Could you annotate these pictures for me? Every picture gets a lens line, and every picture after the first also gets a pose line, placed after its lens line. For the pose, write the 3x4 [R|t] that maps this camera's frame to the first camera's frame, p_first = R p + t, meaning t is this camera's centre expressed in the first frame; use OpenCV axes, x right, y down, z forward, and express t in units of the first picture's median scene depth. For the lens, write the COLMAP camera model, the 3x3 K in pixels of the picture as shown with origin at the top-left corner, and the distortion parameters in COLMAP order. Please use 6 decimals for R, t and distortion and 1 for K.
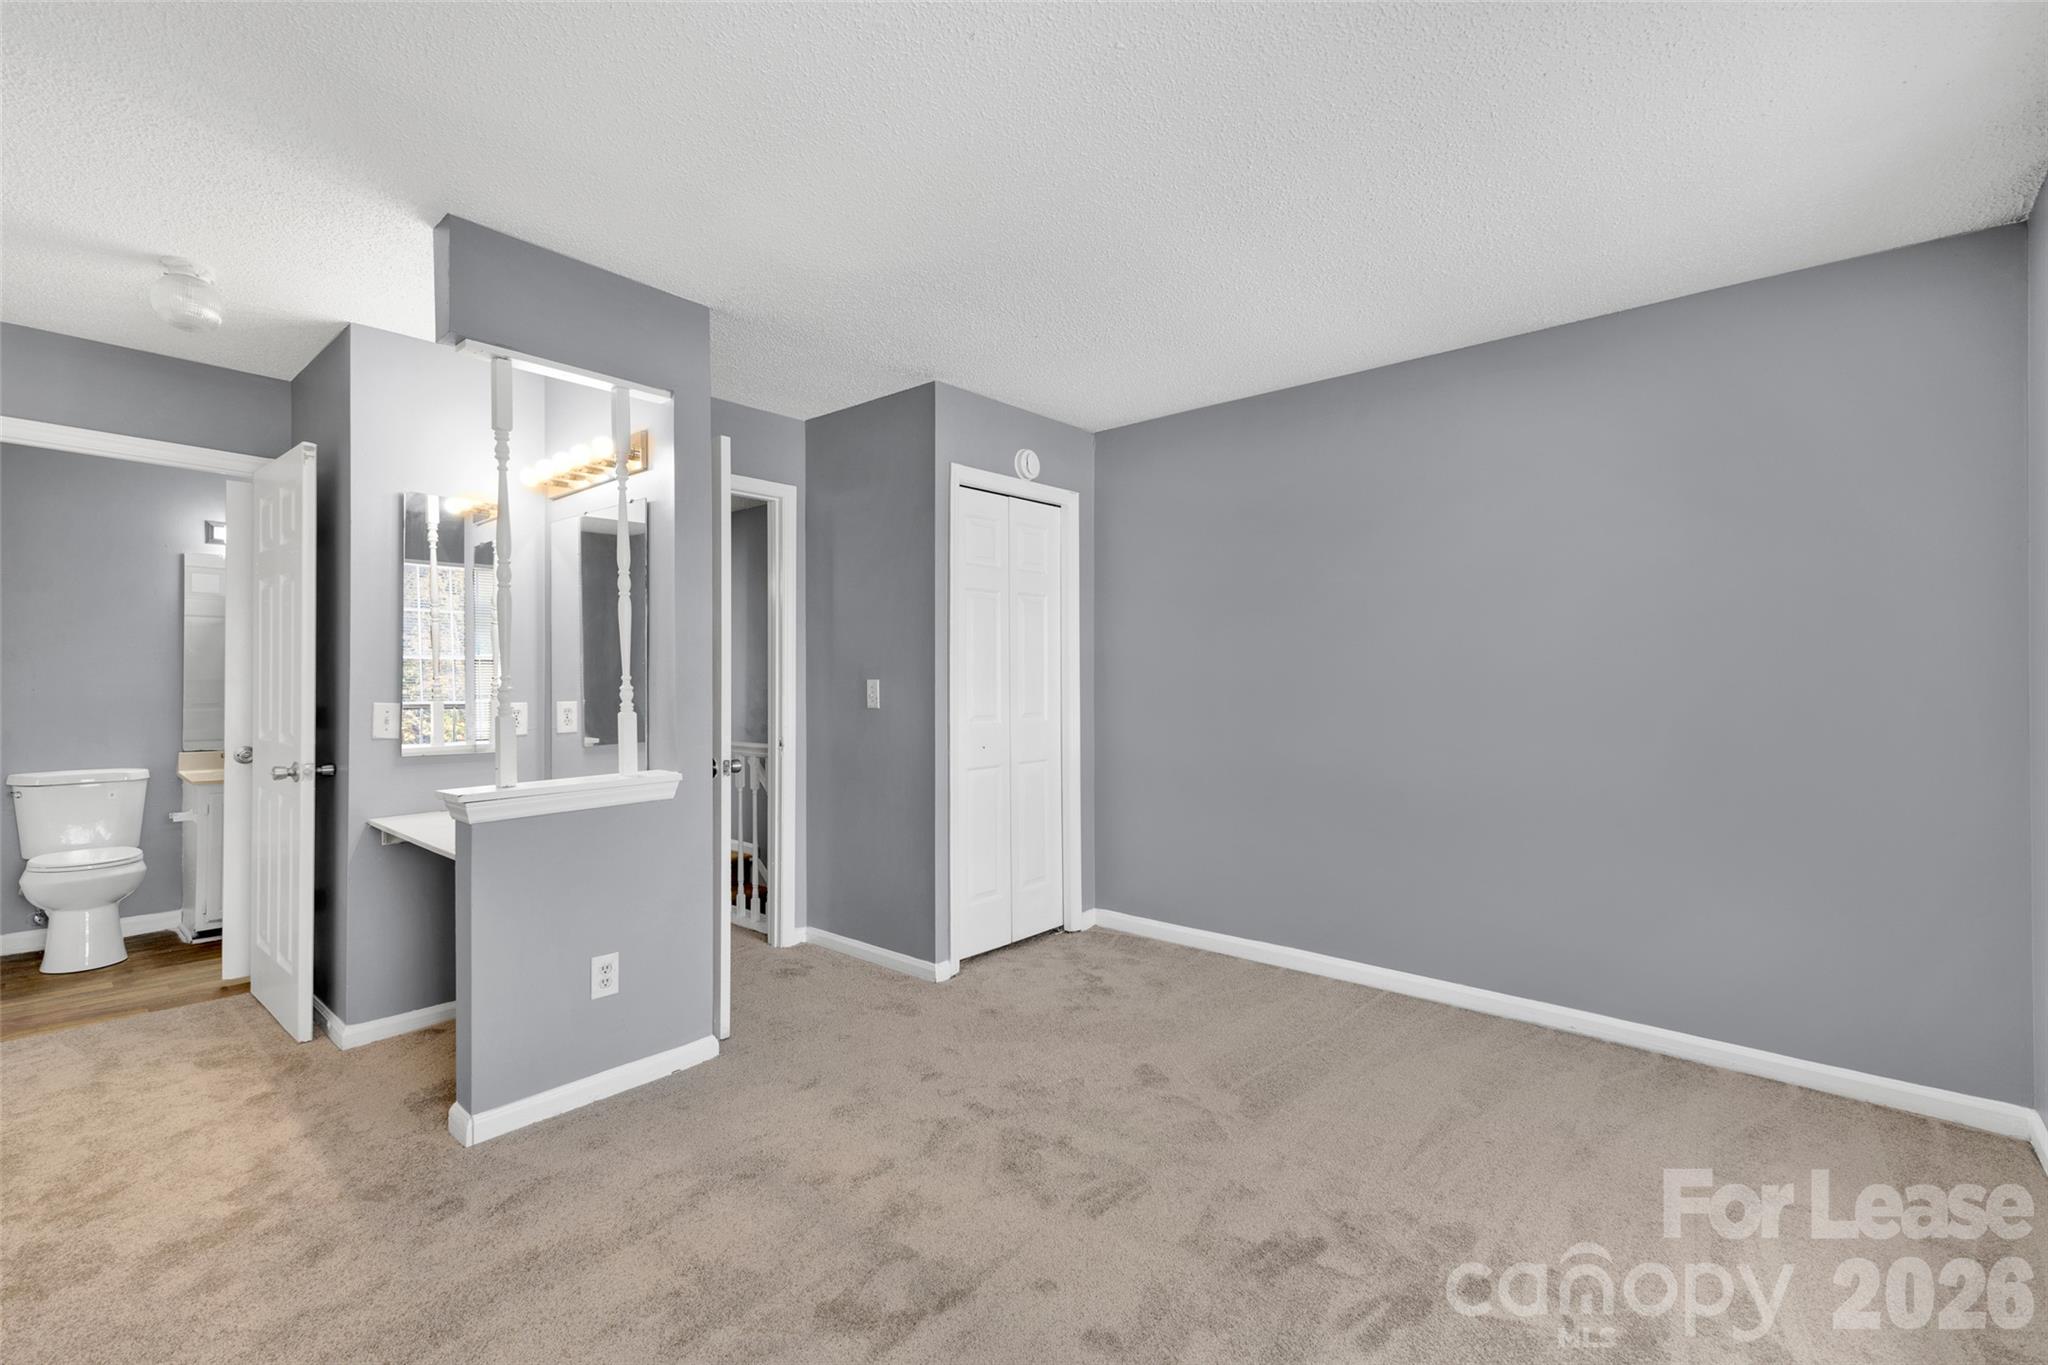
lens RADIAL K [[900.2, 0, 1016.1], [0, 900.2, 683.1], [0, 0, 1]] dist [0.016389, -0.002352]
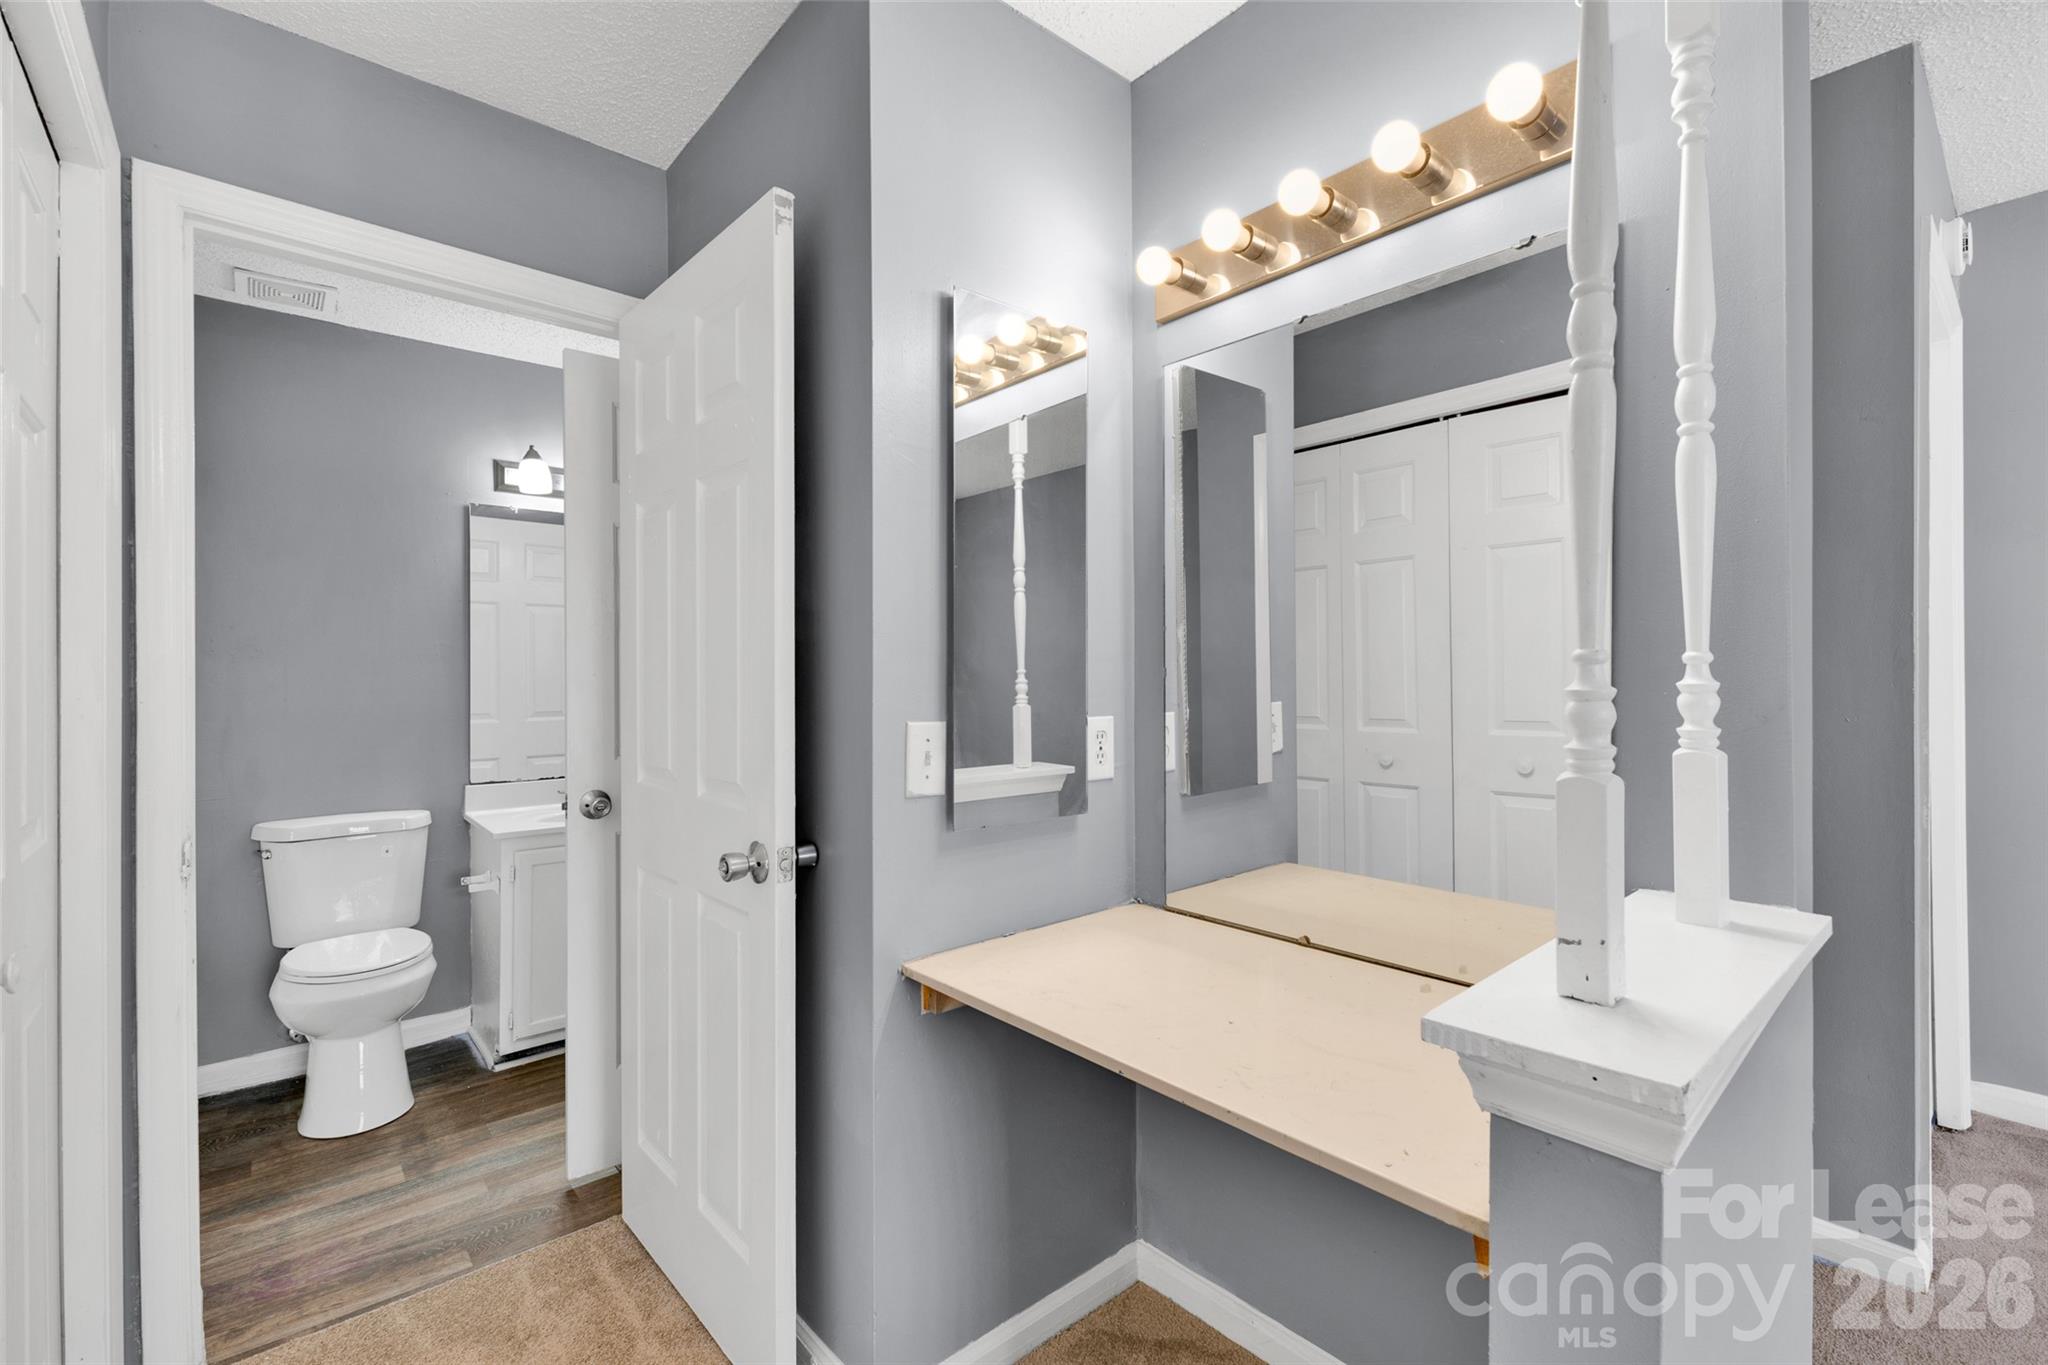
lens RADIAL K [[900.2, 0, 1035.2], [0, 900.2, 677.7], [0, 0, 1]] dist [0.016389, -0.002352]
pose [[0.991991, -0.013698, -0.125566, -0.483426], [0.013400, 0.999905, -0.003222, 0.000295], [0.125598, 0.001513, 0.992080, 0.442171]]
